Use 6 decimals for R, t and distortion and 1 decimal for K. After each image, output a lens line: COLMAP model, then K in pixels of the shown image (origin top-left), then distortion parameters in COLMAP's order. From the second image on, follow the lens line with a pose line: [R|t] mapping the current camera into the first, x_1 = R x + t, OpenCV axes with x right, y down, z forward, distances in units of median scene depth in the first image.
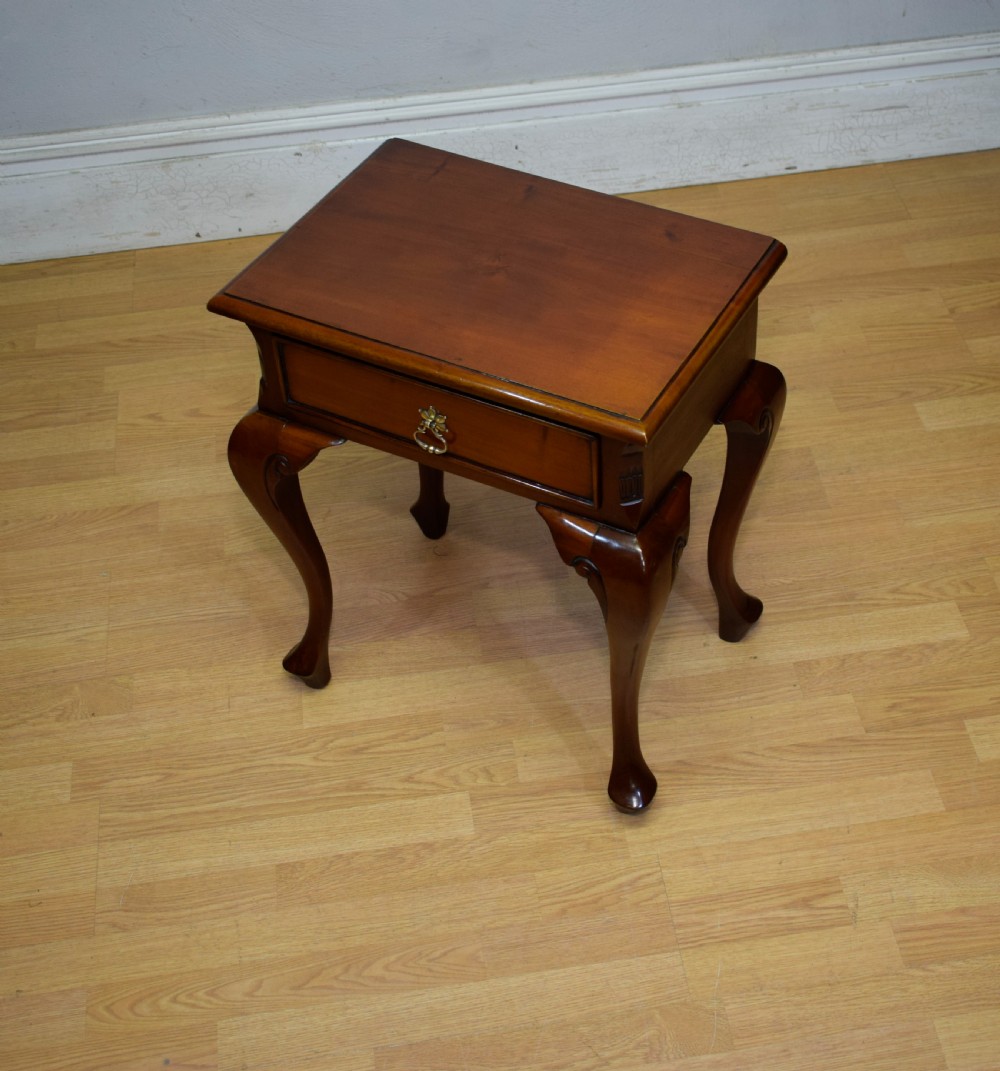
lens RADIAL K [[1635.3, 0, 506.1], [0, 1635.3, 520.5], [0, 0, 1]] dist [-0.024619, 0.000000]
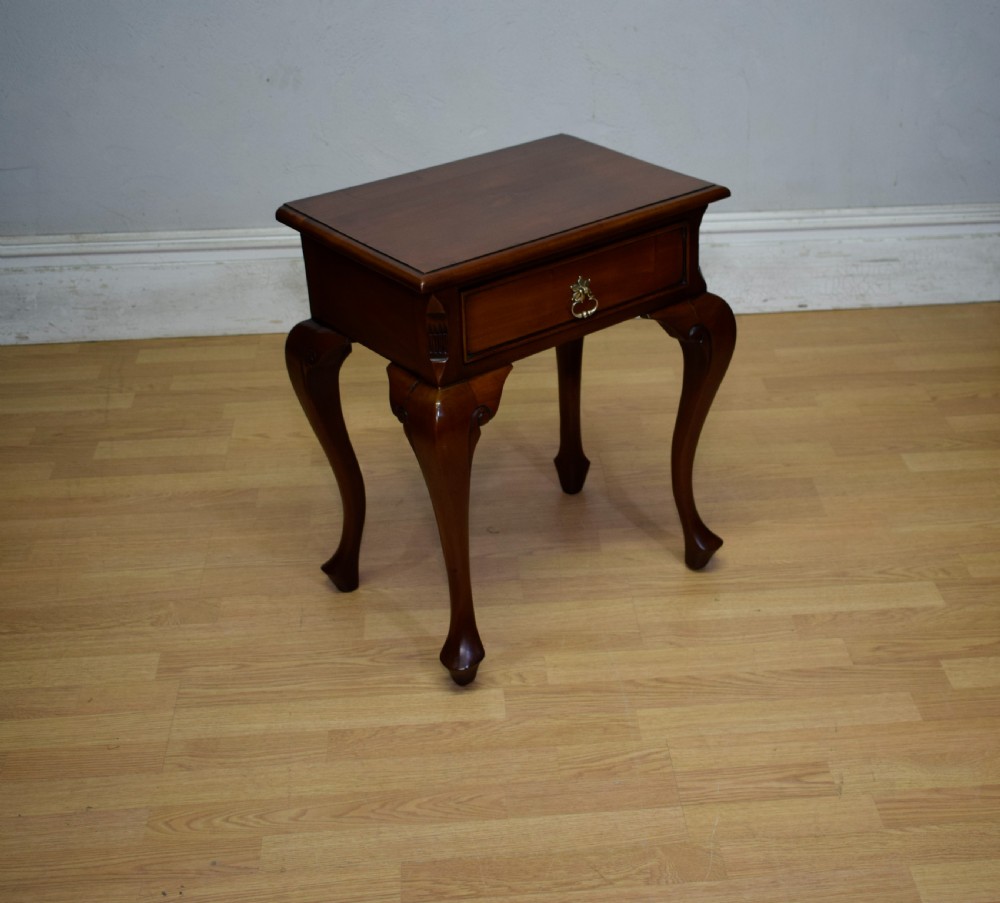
lens RADIAL K [[1431.7, 0, 538.6], [0, 1431.7, 448.0], [0, 0, 1]] dist [-0.024385, 0.000000]
pose [[0.997779, 0.061884, -0.024646, 0.015369], [-0.066174, 0.963196, -0.260528, 0.252896], [0.007616, 0.261580, 0.965152, -0.006145]]
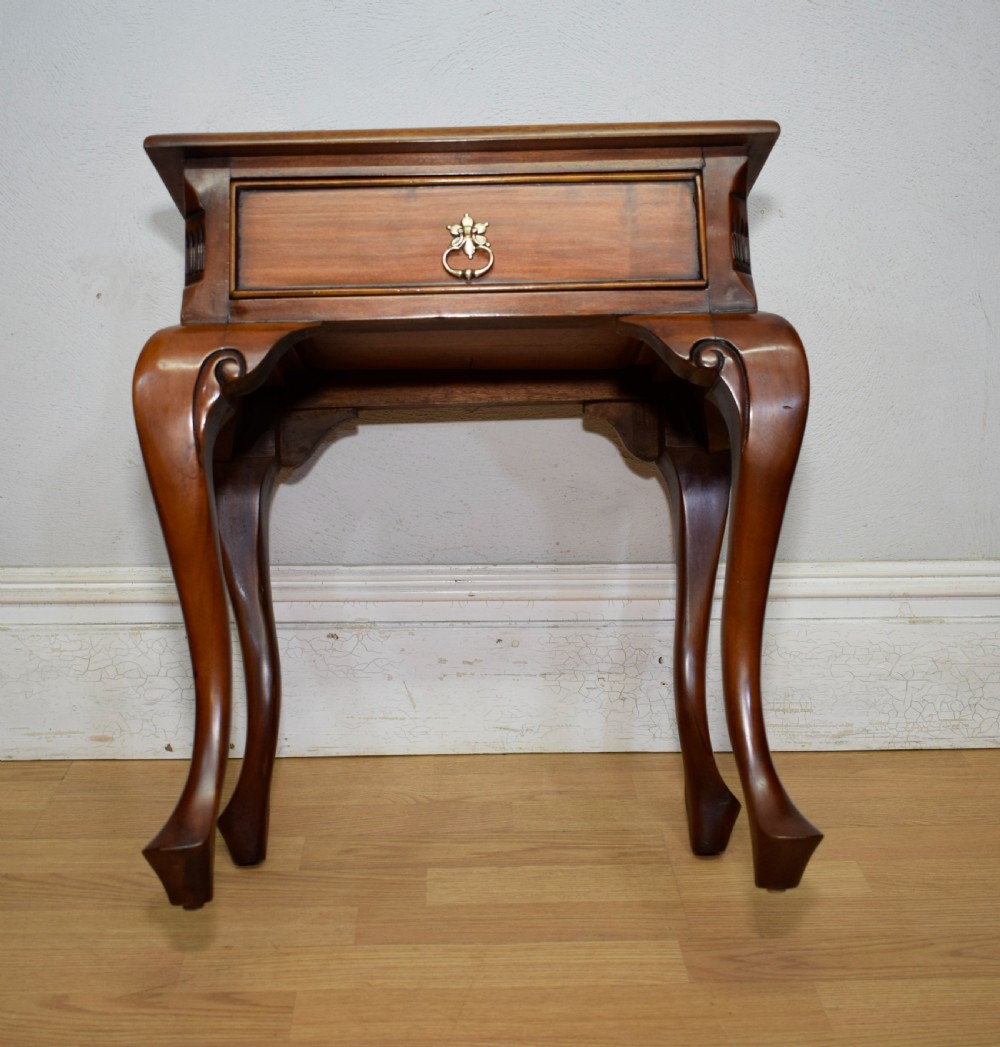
lens RADIAL K [[1419.5, 0, 477.3], [0, 1419.5, 538.0], [0, 0, 1]] dist [-0.027330, 0.000000]
pose [[0.992642, 0.078166, -0.092480, -0.024898], [-0.111499, 0.887897, -0.446325, -0.010591], [0.047225, 0.453353, 0.890079, 0.639348]]
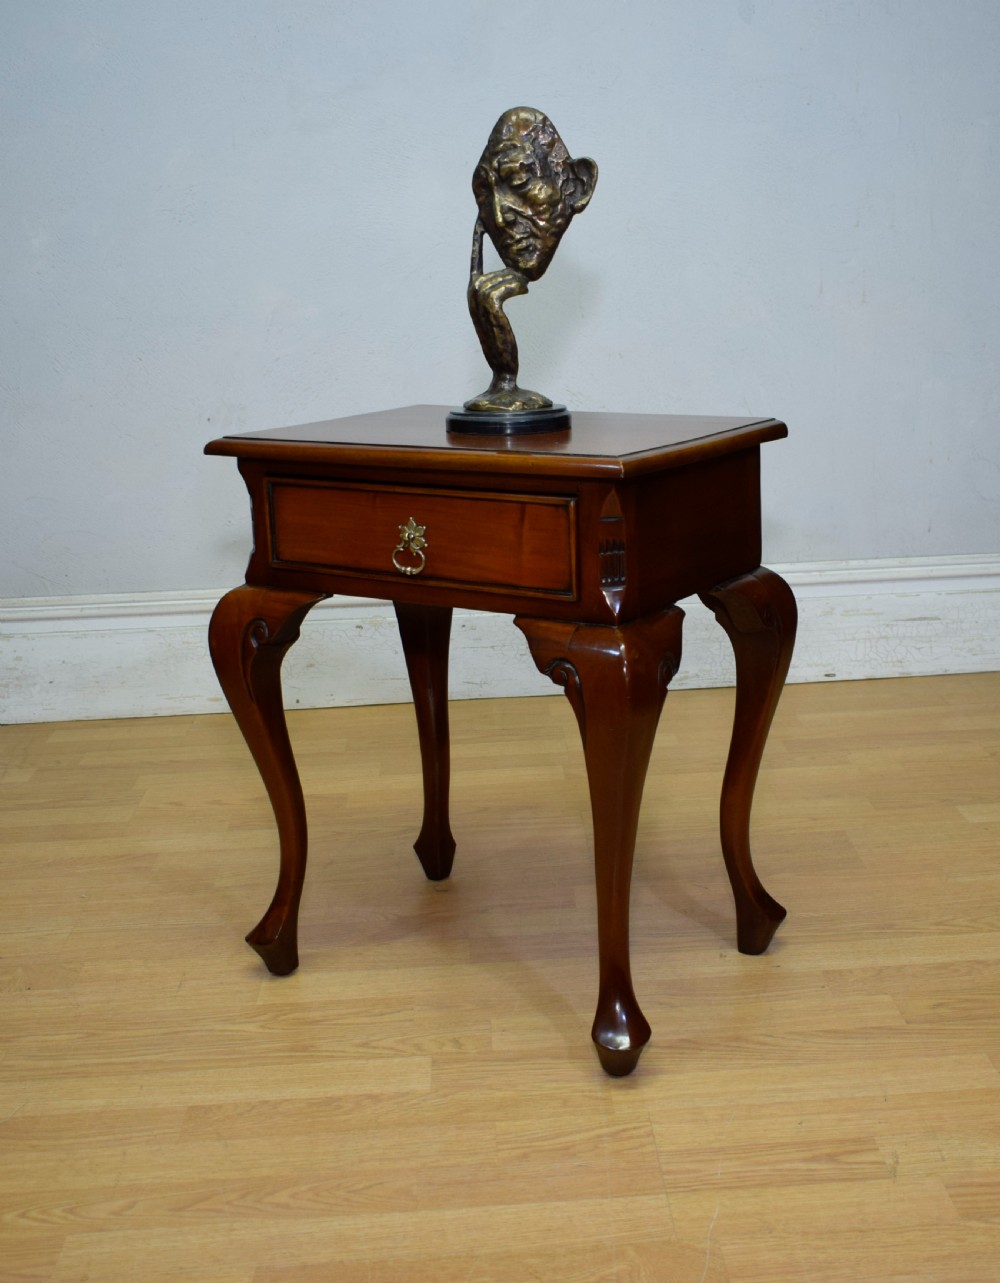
lens RADIAL K [[1483.6, 0, 520.6], [0, 1483.6, 650.9], [0, 0, 1]] dist [-0.019730, 0.000000]
pose [[0.996387, 0.037527, -0.076191, 0.070914], [-0.069291, 0.877941, -0.473728, 0.328853], [0.049114, 0.477296, 0.877369, 0.222191]]
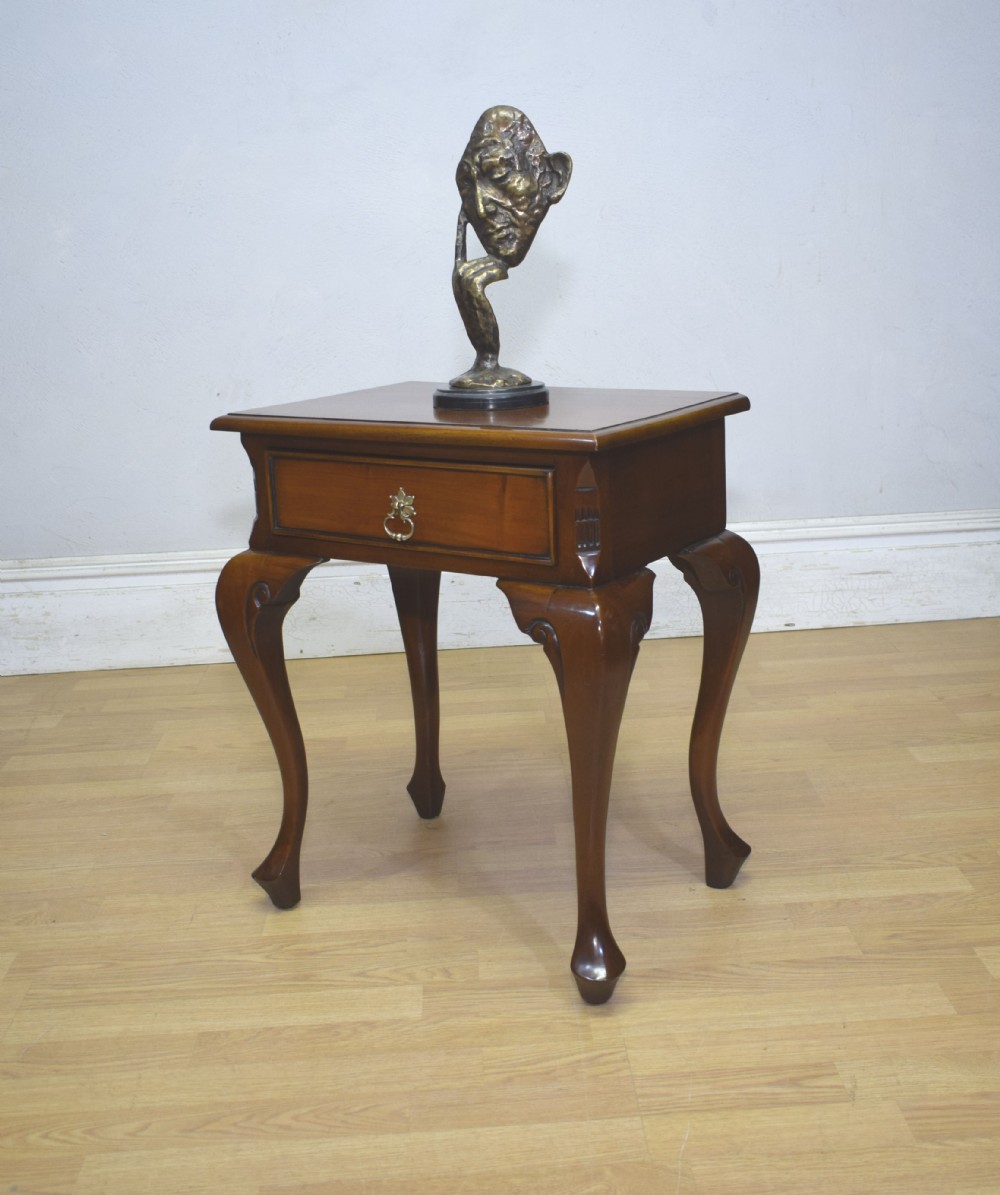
lens RADIAL K [[1343.8, 0, 487.9], [0, 1343.8, 603.9], [0, 0, 1]] dist [-0.018103, 0.000000]
pose [[0.995377, 0.032310, -0.090448, 0.071699], [-0.071145, 0.880670, -0.468358, 0.315056], [0.064522, 0.472627, 0.878897, 0.232836]]
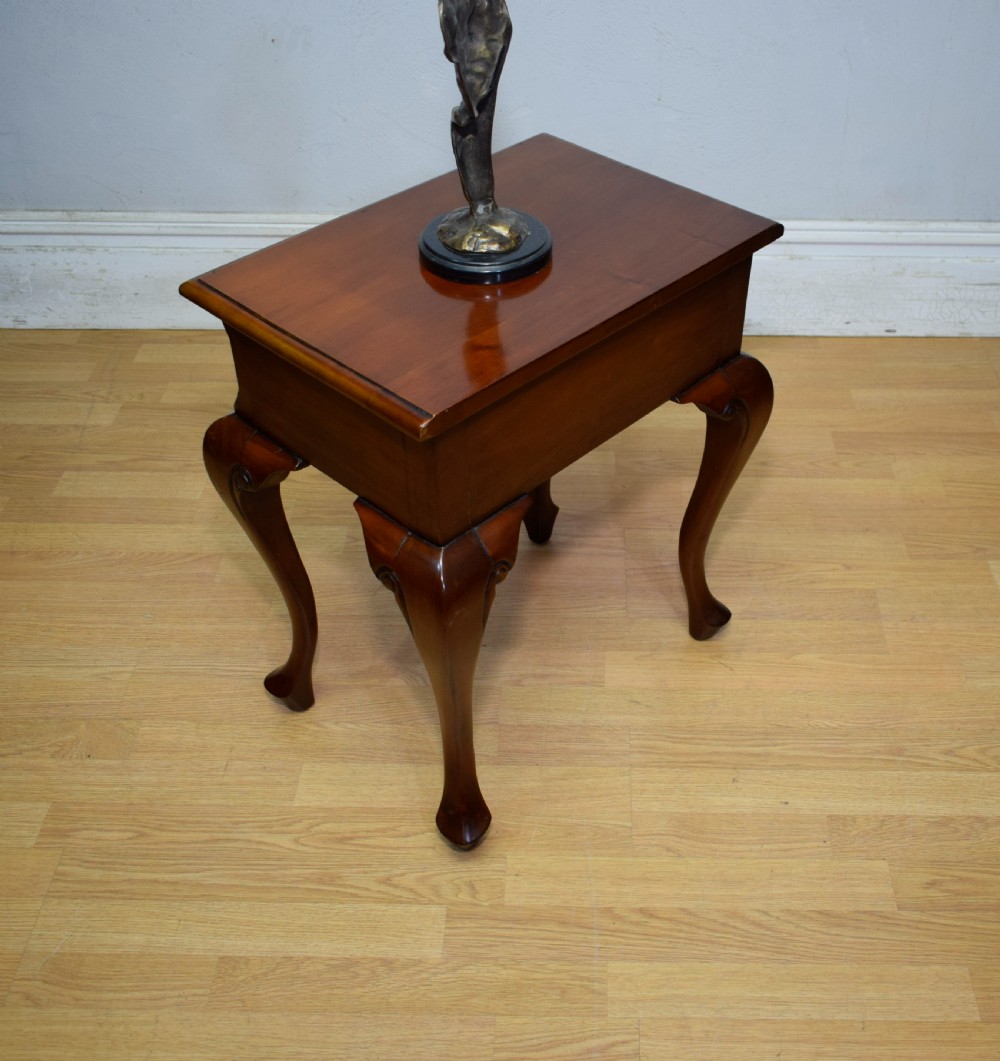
lens RADIAL K [[1209.5, 0, 551.8], [0, 1209.5, 533.6], [0, 0, 1]] dist [-0.019151, 0.000000]
pose [[0.986987, 0.134711, -0.087801, 0.063189], [-0.141257, 0.987266, -0.073160, 0.002583], [0.076827, 0.084610, 0.993448, 0.310103]]
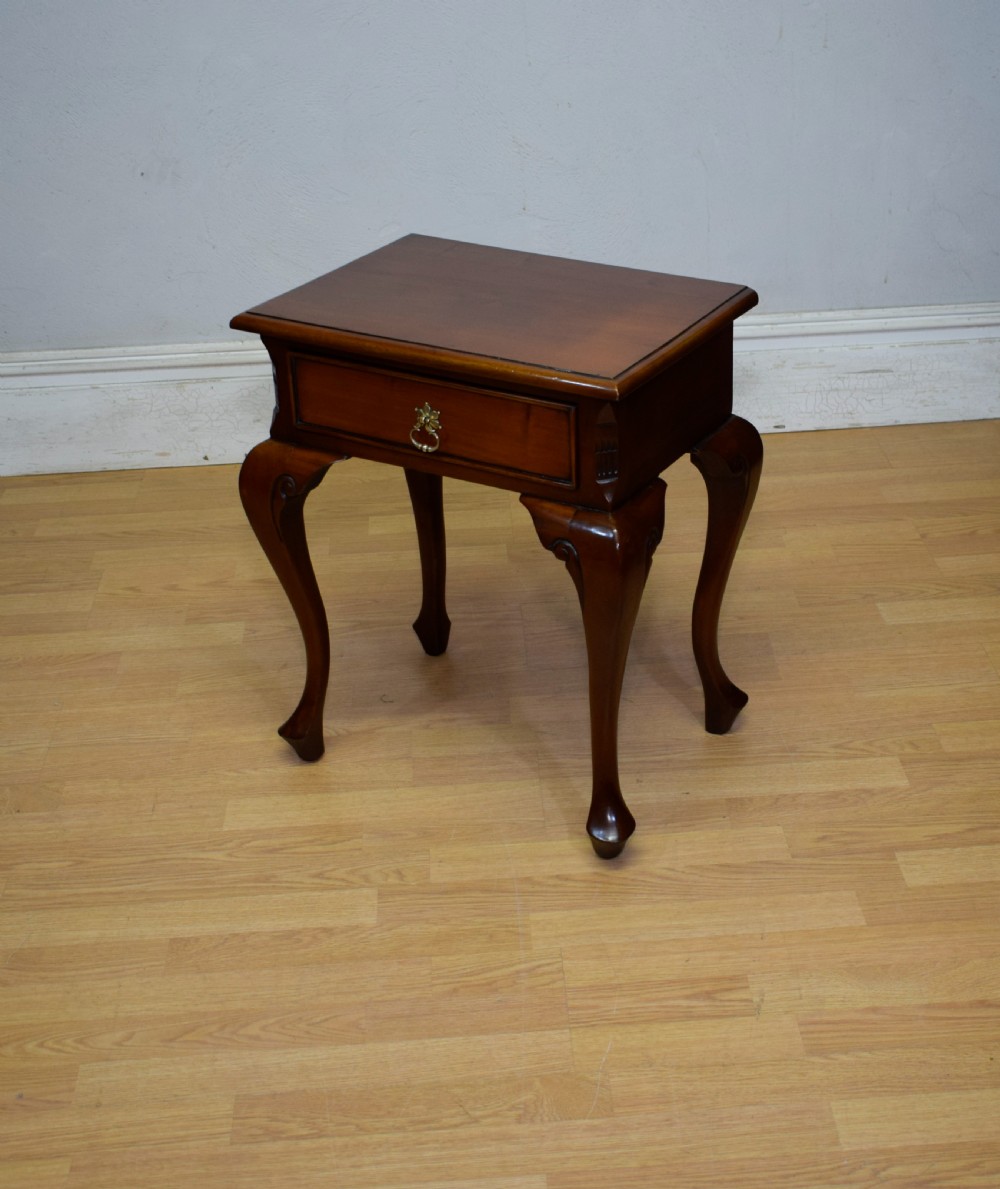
lens RADIAL K [[1664.8, 0, 501.1], [0, 1664.8, 598.3], [0, 0, 1]] dist [-0.024365, 0.000000]
pose [[0.996755, 0.051526, -0.061844, 0.099254], [-0.065393, 0.966336, -0.248833, 0.231930], [0.046941, 0.252069, 0.966570, 0.001435]]
